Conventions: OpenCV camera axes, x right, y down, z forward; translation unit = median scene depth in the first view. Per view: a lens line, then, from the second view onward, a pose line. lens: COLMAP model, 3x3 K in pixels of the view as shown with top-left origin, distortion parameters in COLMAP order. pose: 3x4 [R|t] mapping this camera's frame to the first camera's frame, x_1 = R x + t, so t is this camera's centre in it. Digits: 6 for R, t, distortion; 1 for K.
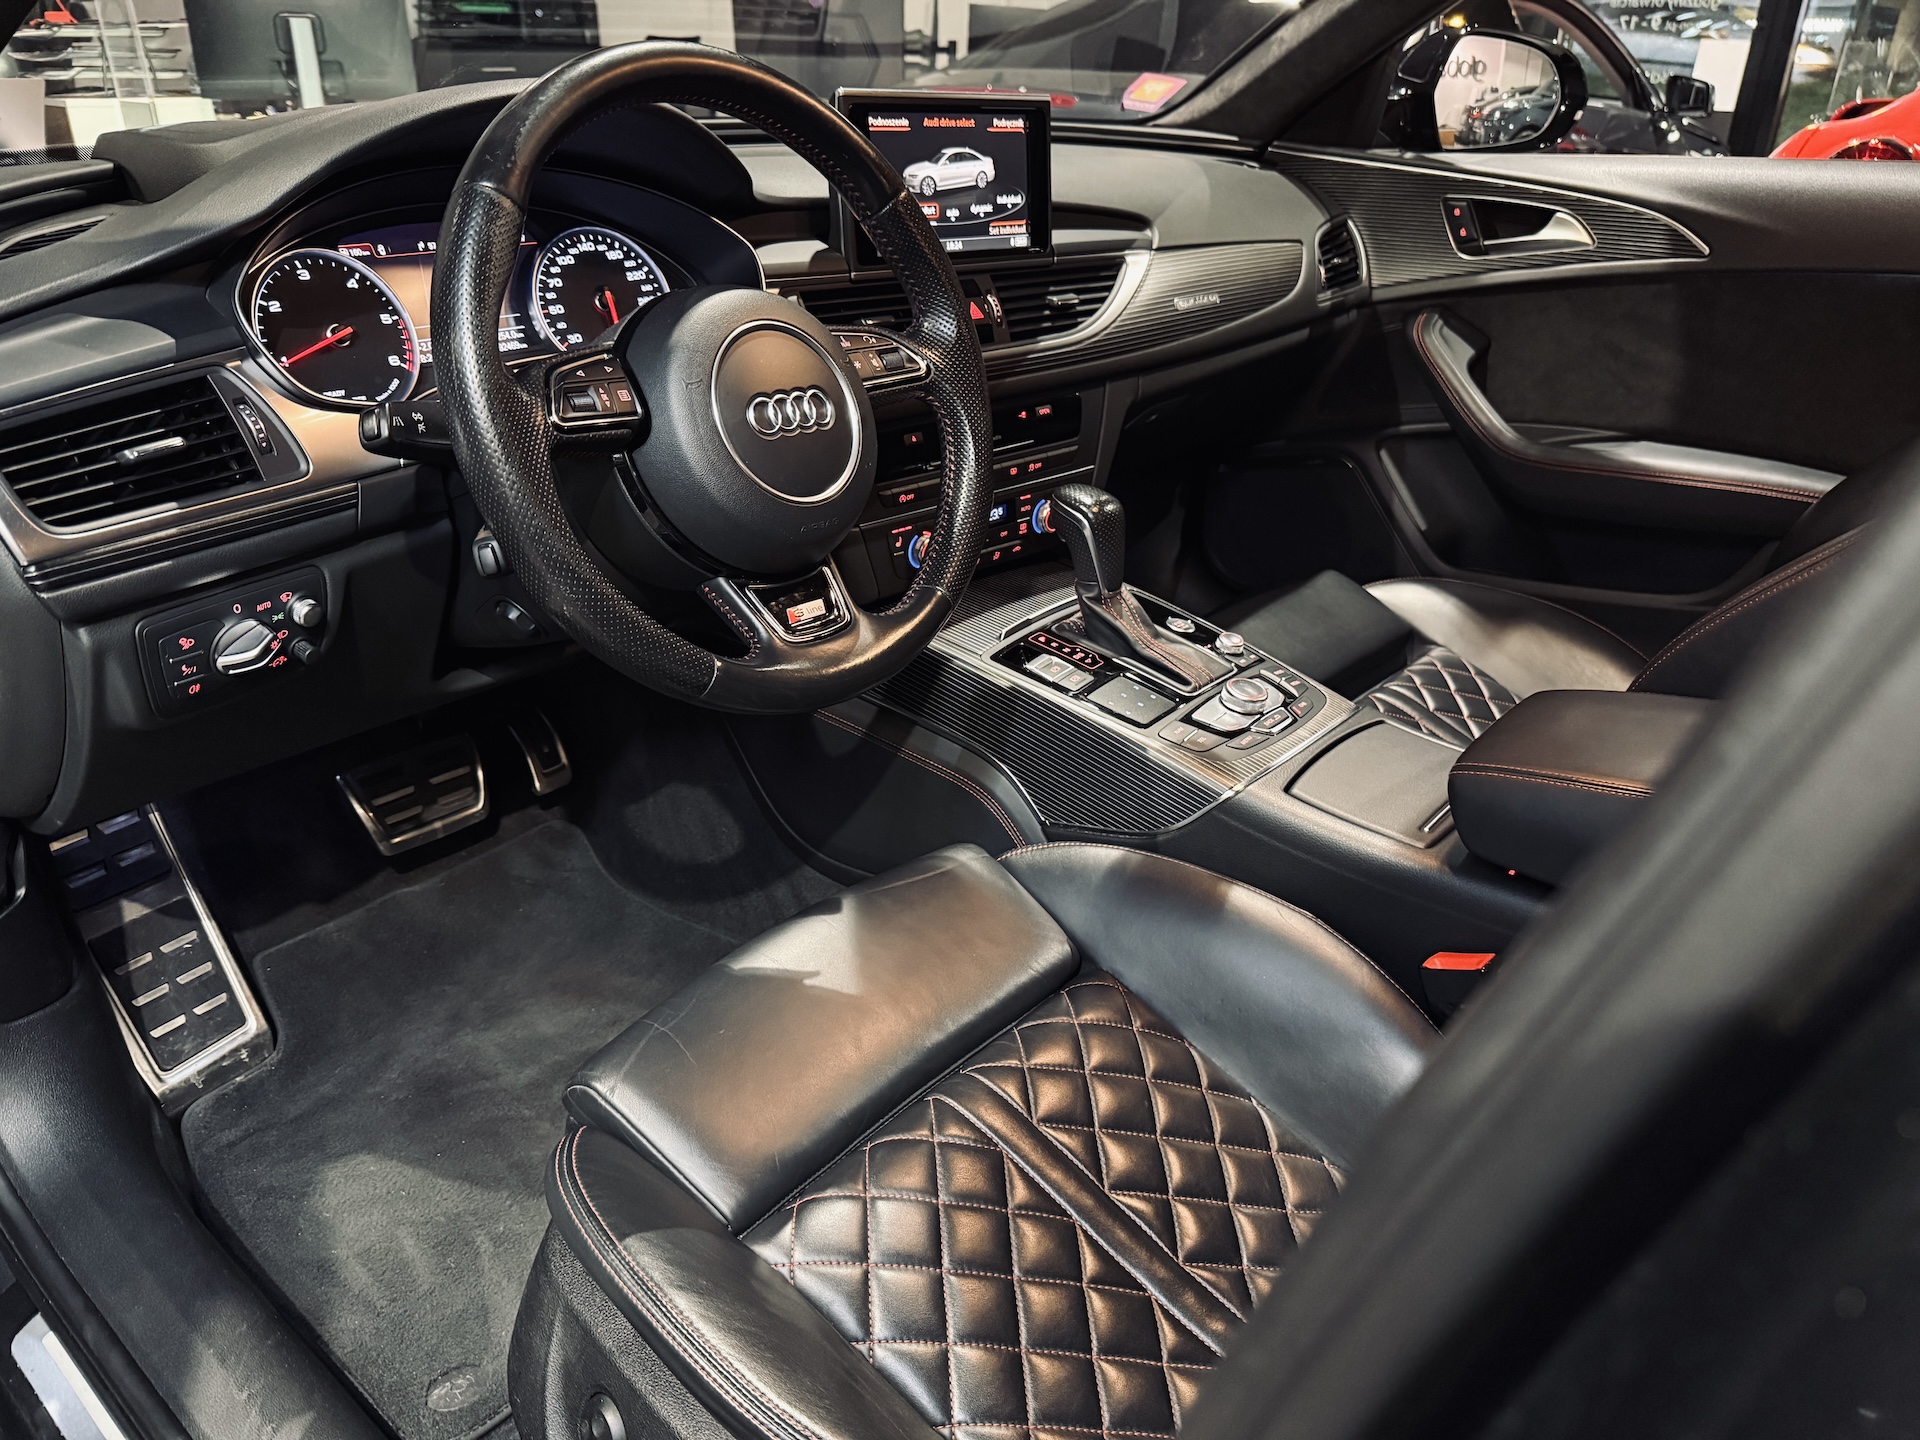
lens RADIAL K [[1299.3, 0, 960.4], [0, 1299.3, 754.1], [0, 0, 1]] dist [0.031022, -0.077613]
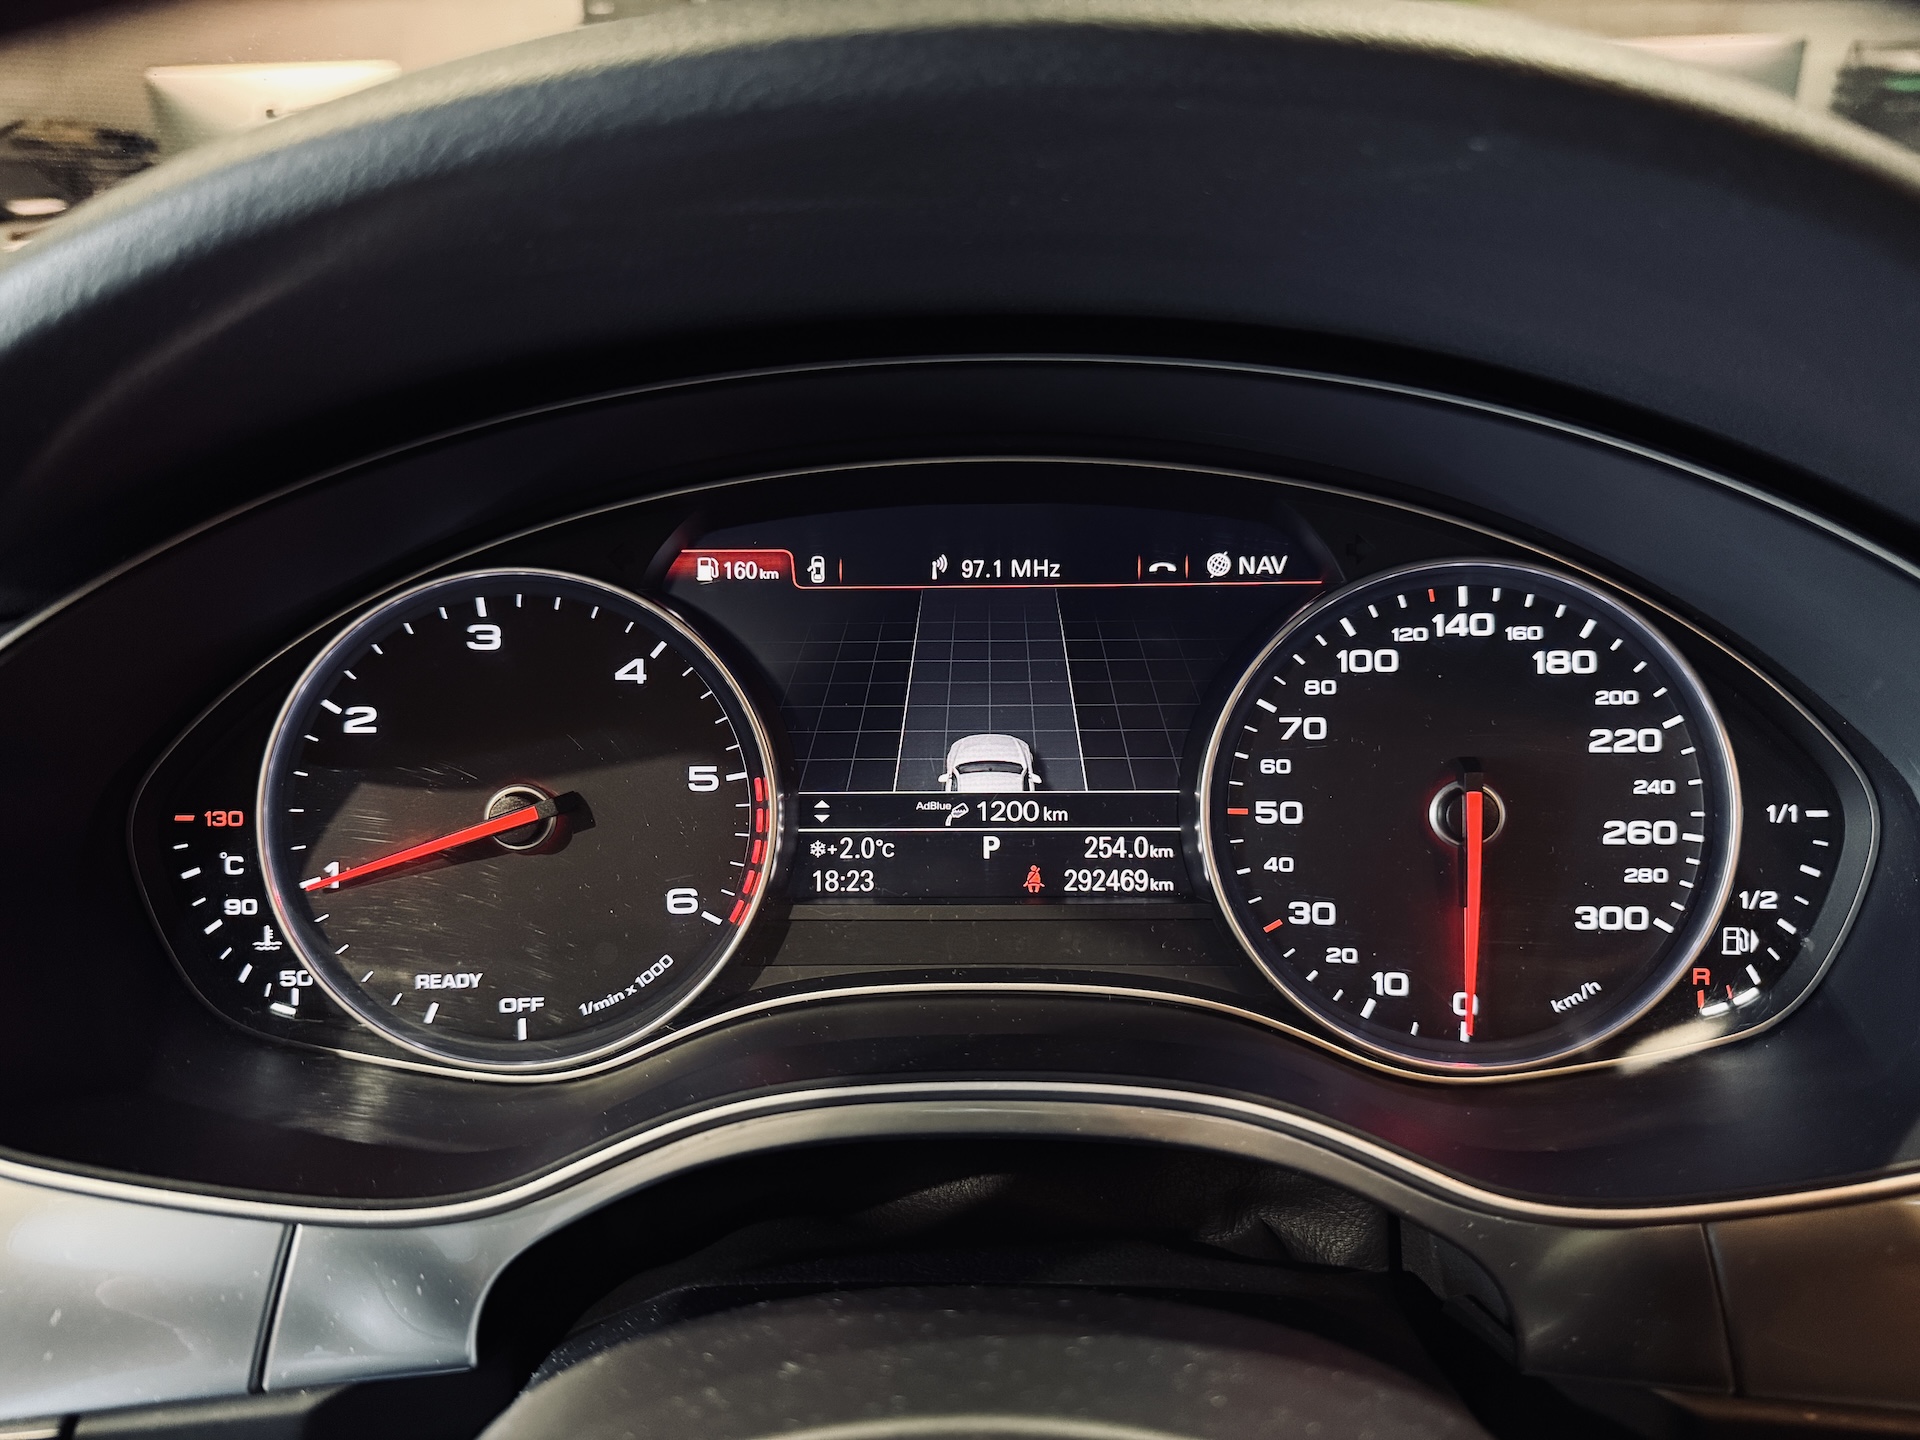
lens RADIAL K [[1304.8, 0, 966.7], [0, 1304.8, 740.5], [0, 0, 1]] dist [0.047379, -0.104520]
pose [[0.638233, 0.264809, -0.722866, -0.122000], [-0.334278, 0.941167, 0.049638, -0.301183], [0.693482, 0.209957, 0.689203, 0.638033]]
